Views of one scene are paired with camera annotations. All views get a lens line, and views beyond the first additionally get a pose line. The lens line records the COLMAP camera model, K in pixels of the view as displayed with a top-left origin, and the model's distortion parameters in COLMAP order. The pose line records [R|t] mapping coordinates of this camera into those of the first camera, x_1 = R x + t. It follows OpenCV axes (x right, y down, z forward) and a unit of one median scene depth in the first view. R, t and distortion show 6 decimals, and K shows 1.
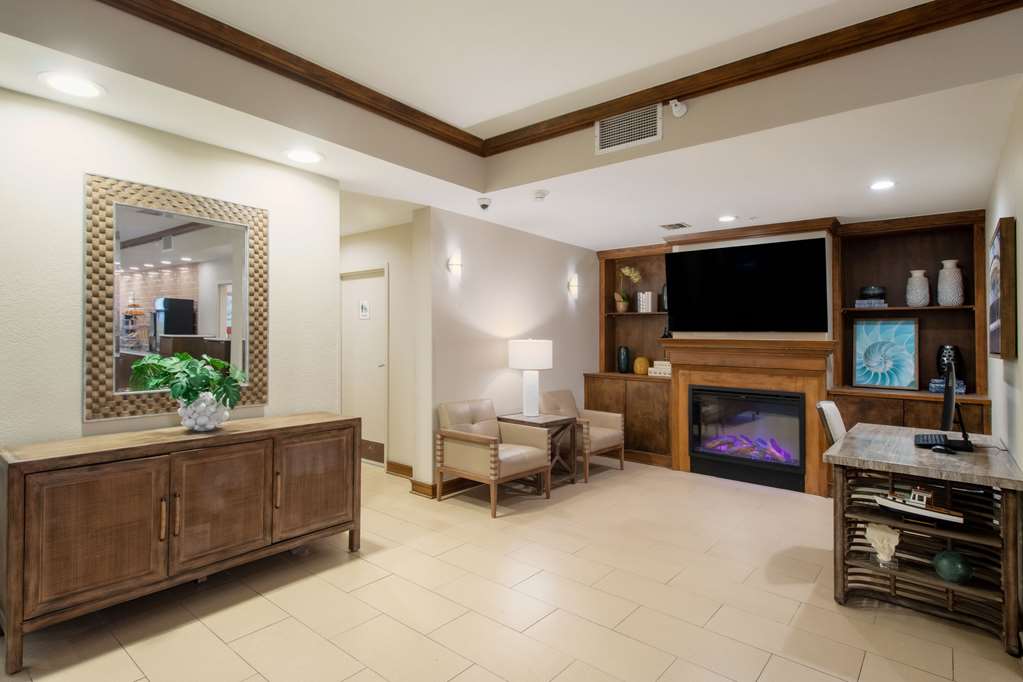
lens RADIAL K [[531.6, 0, 493.2], [0, 531.6, 328.9], [0, 0, 1]] dist [0.001433, -0.000331]
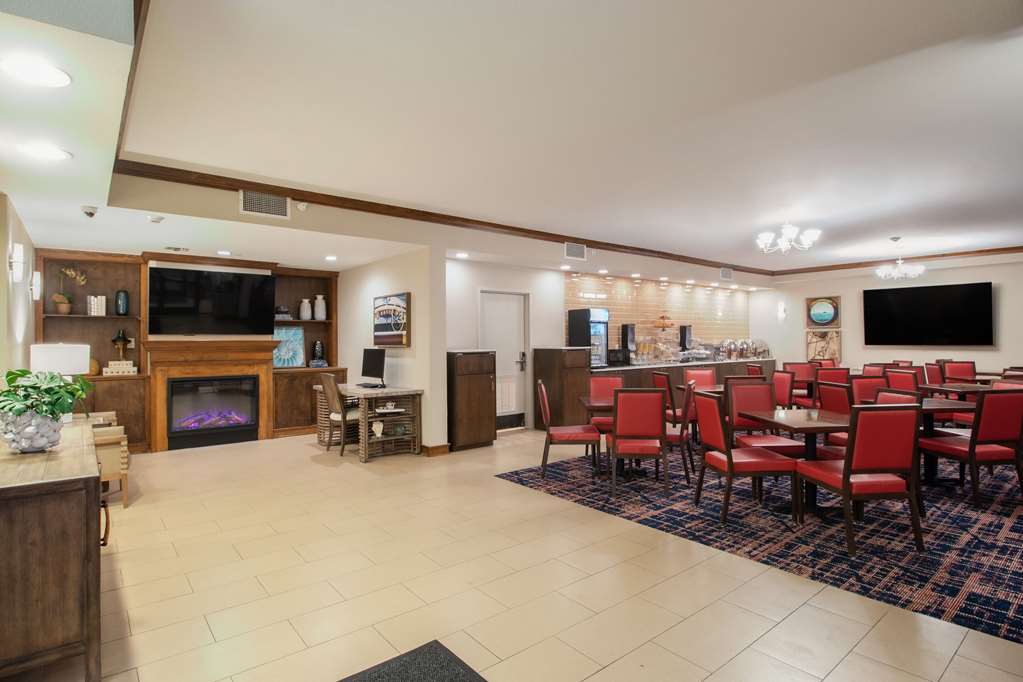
lens RADIAL K [[531.6, 0, 512.5], [0, 531.6, 333.2], [0, 0, 1]] dist [0.001433, -0.000331]
pose [[0.167487, -0.005636, 0.985858, -0.799480], [-0.011967, 0.999898, 0.007749, -0.019130], [-0.985802, -0.013095, 0.167403, 0.030529]]
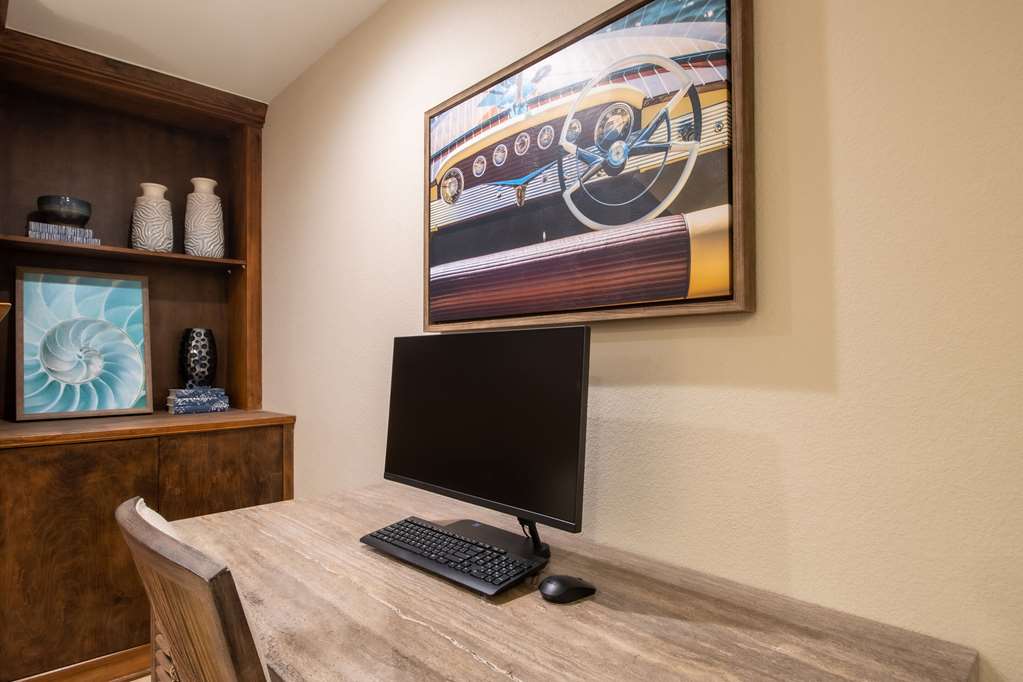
lens RADIAL K [[532.9, 0, 482.4], [0, 532.9, 349.6], [0, 0, 1]] dist [-0.026973, -0.001612]
pose [[0.097796, -0.002059, 0.995204, 0.304507], [-0.013544, 0.999902, 0.003400, 0.045385], [-0.995114, -0.013812, 0.097758, 0.608285]]
